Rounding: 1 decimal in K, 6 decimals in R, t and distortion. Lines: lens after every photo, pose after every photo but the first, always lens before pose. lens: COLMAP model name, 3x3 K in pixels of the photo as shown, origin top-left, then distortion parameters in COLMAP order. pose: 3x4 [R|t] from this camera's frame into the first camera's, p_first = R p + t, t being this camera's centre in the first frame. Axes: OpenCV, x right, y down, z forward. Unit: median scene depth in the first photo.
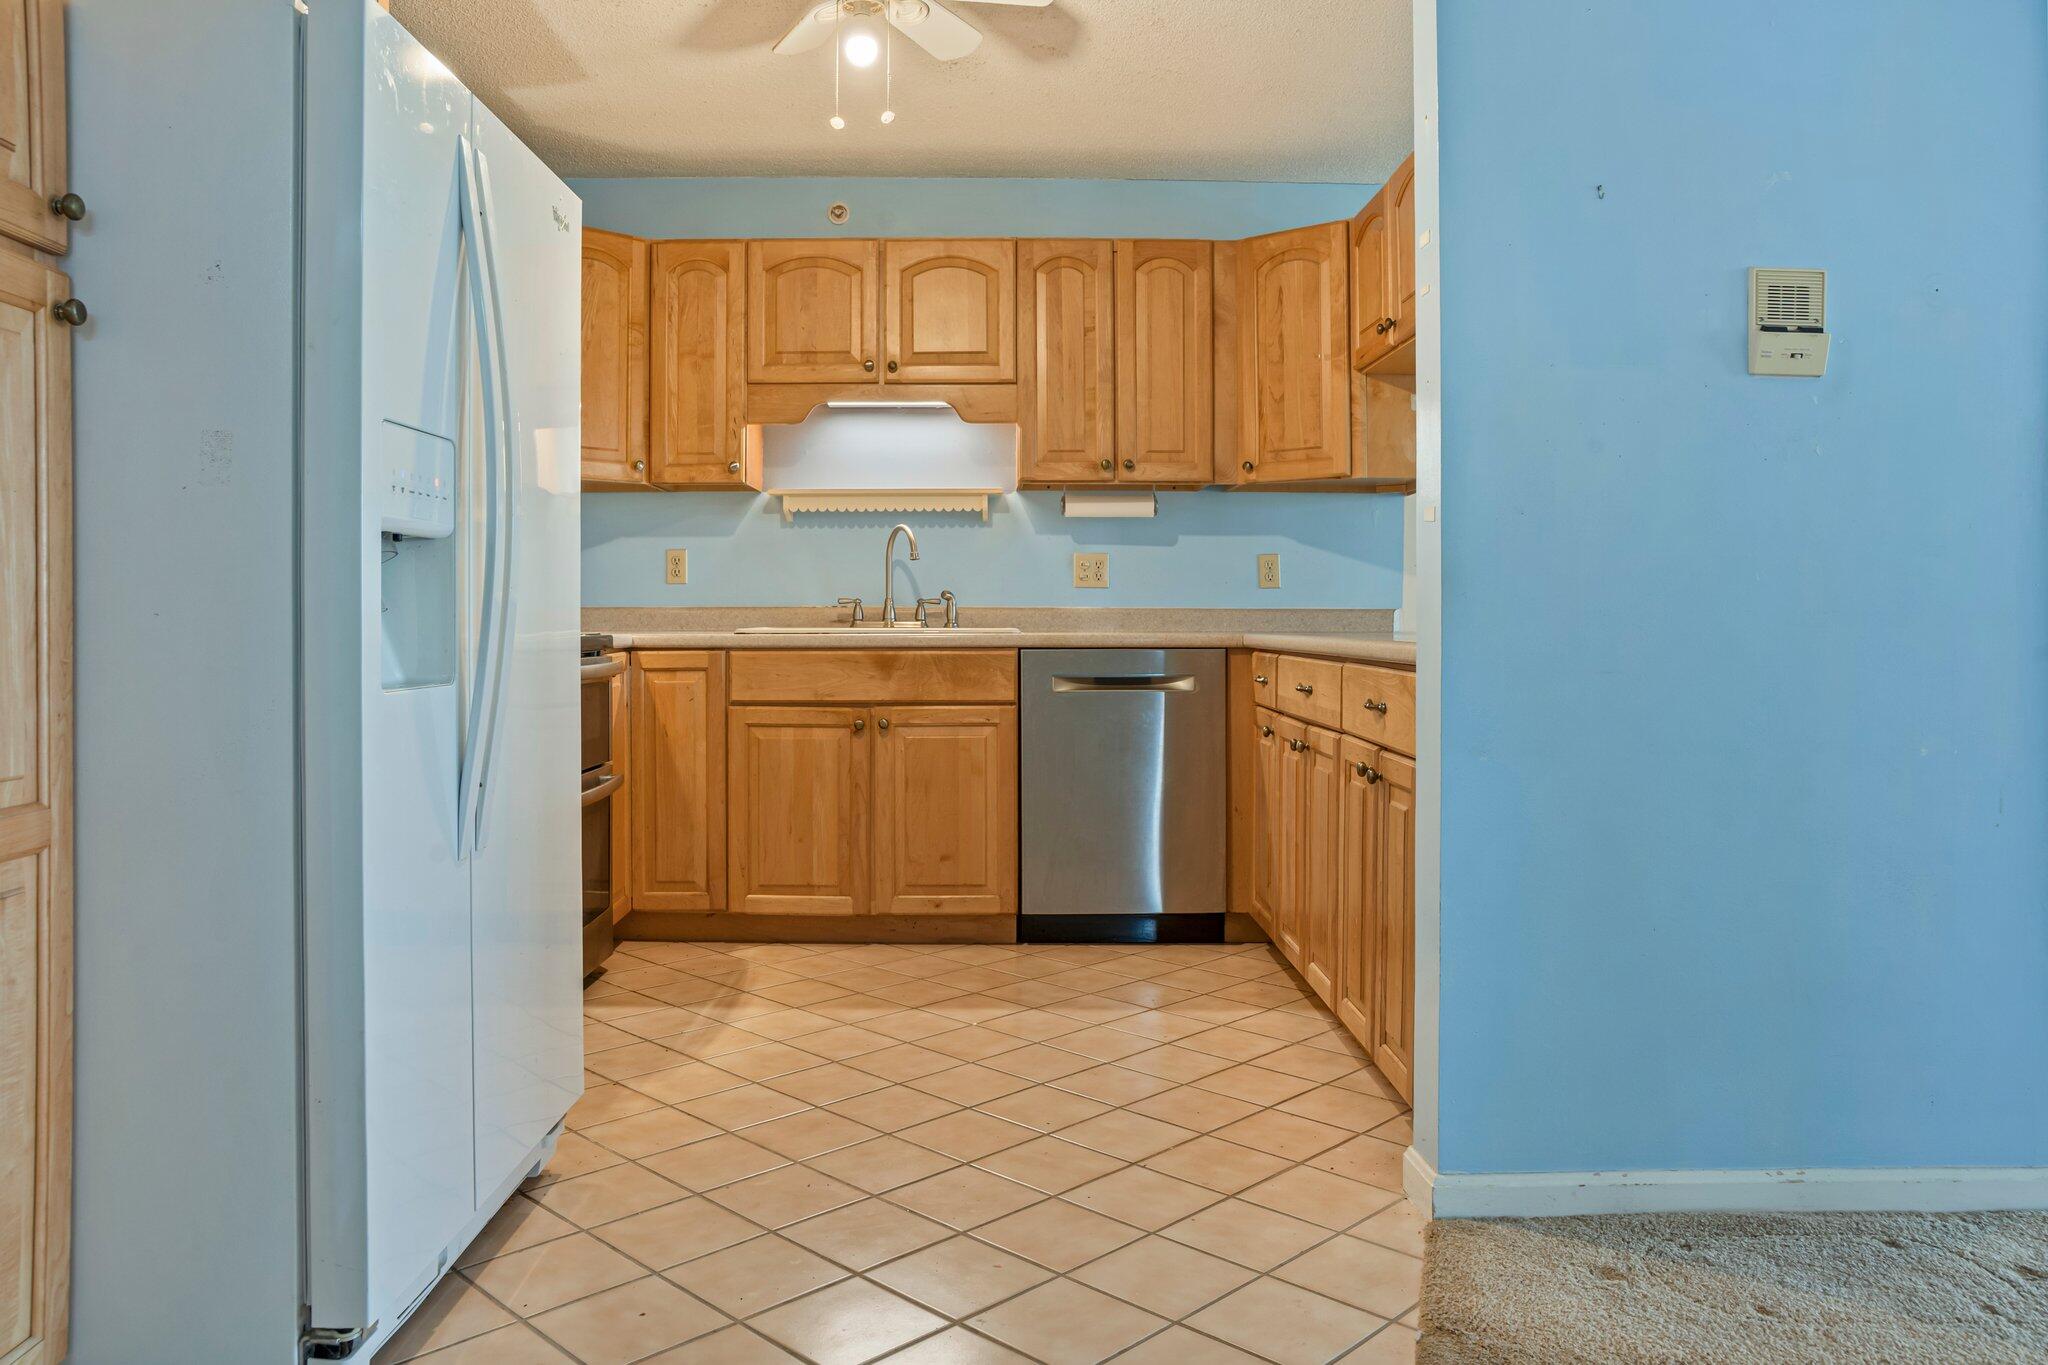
lens RADIAL K [[1453.0, 0, 1014.5], [0, 1453.0, 656.9], [0, 0, 1]] dist [-0.091410, 0.058868]
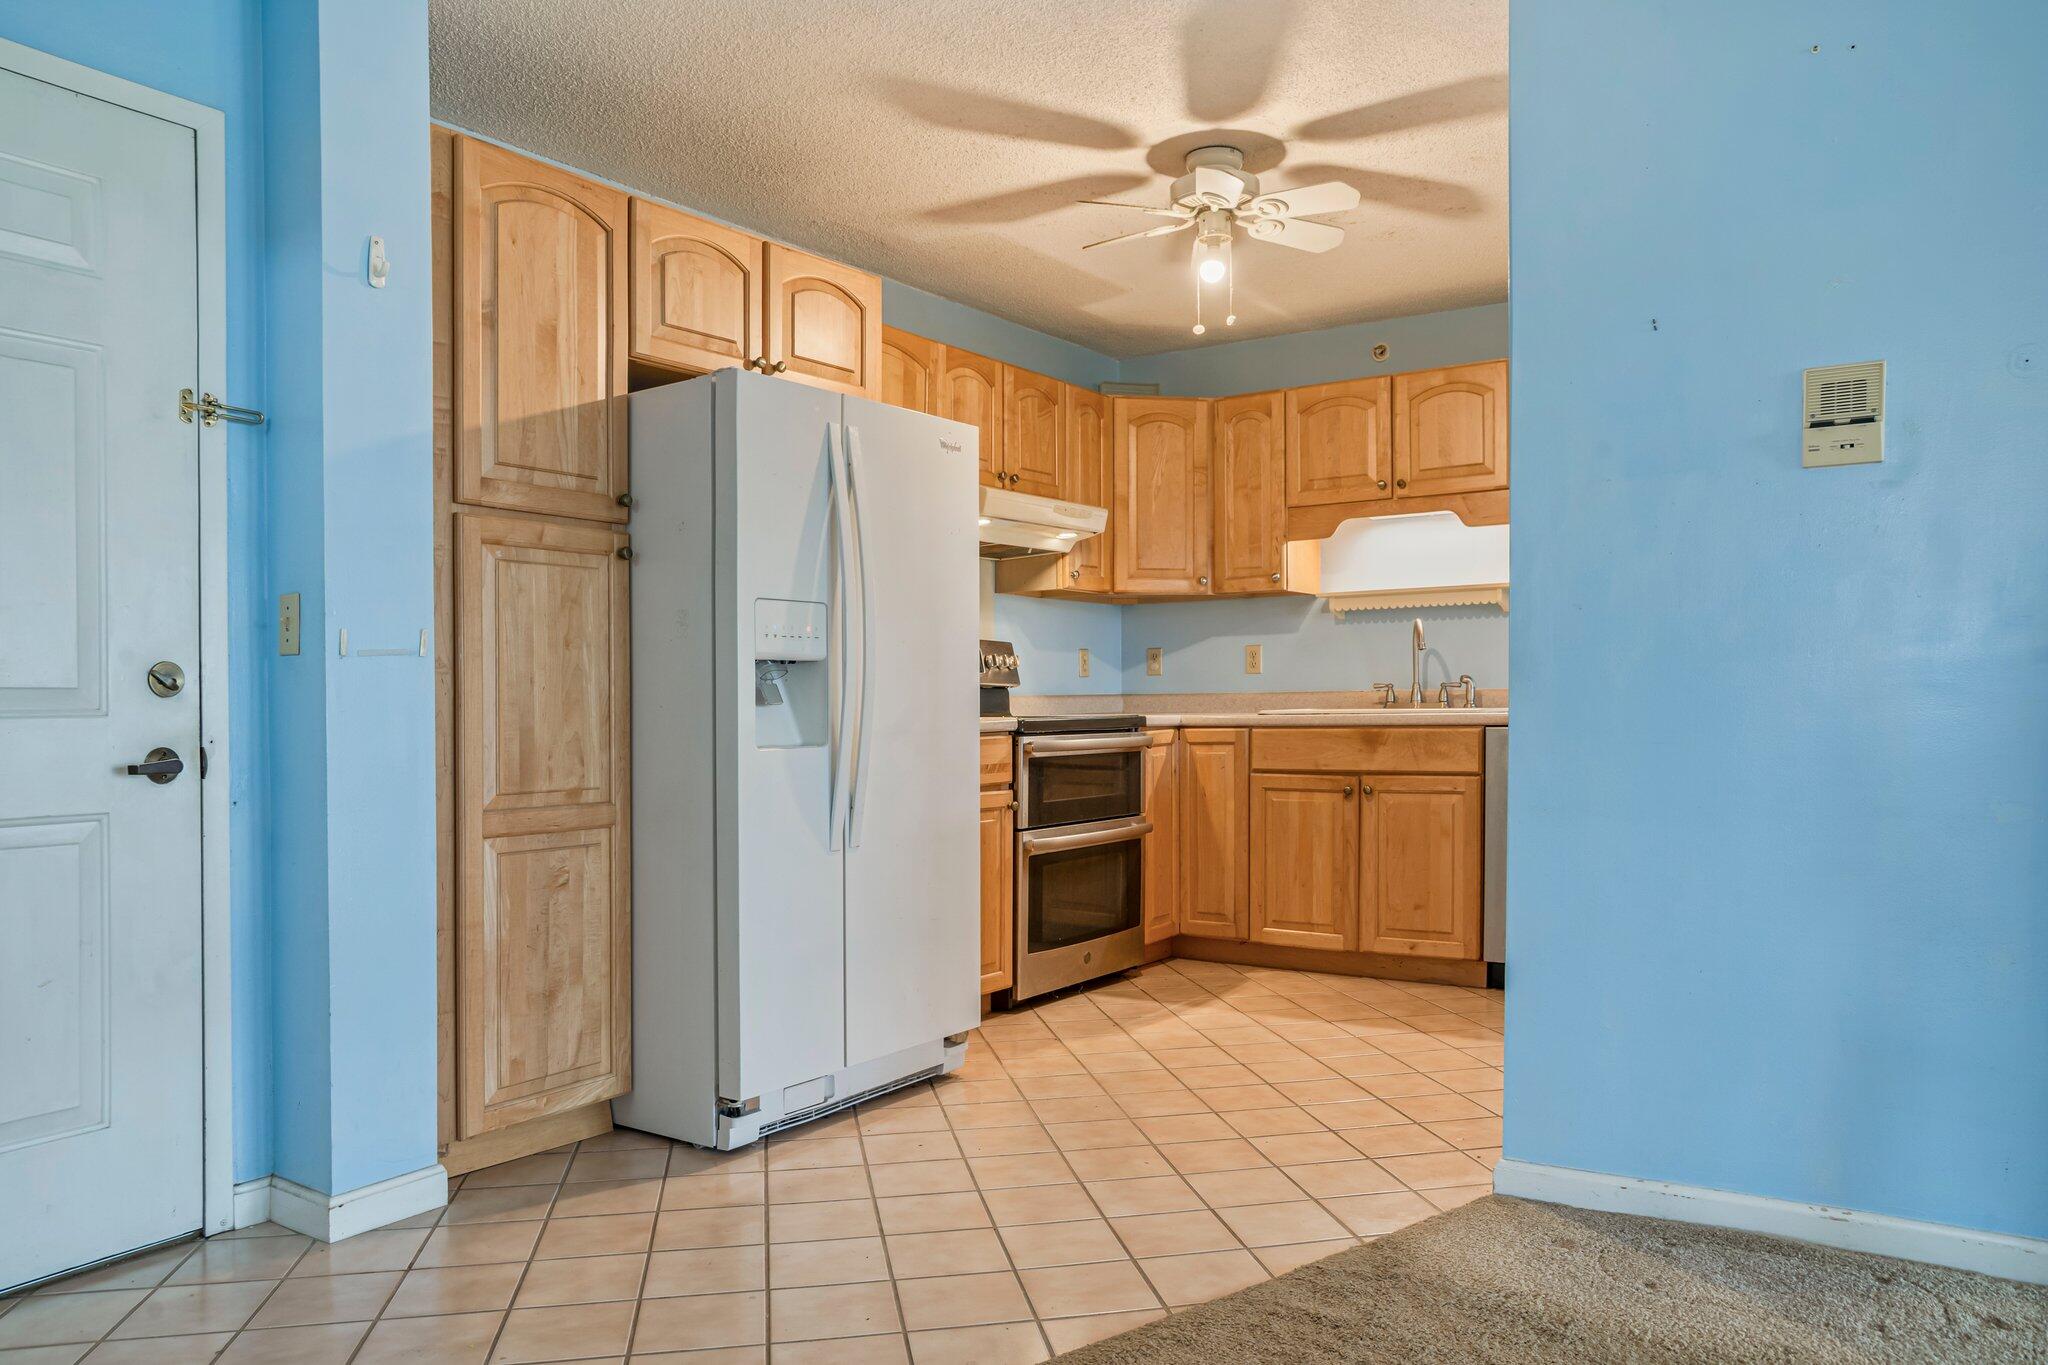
lens RADIAL K [[1453.0, 0, 1030.4], [0, 1453.0, 667.3], [0, 0, 1]] dist [-0.091410, 0.058868]
pose [[0.821893, -0.026453, -0.569027, 0.354637], [-0.001868, 0.998791, -0.049129, 0.004904], [0.569639, 0.041442, 0.820850, -0.124307]]
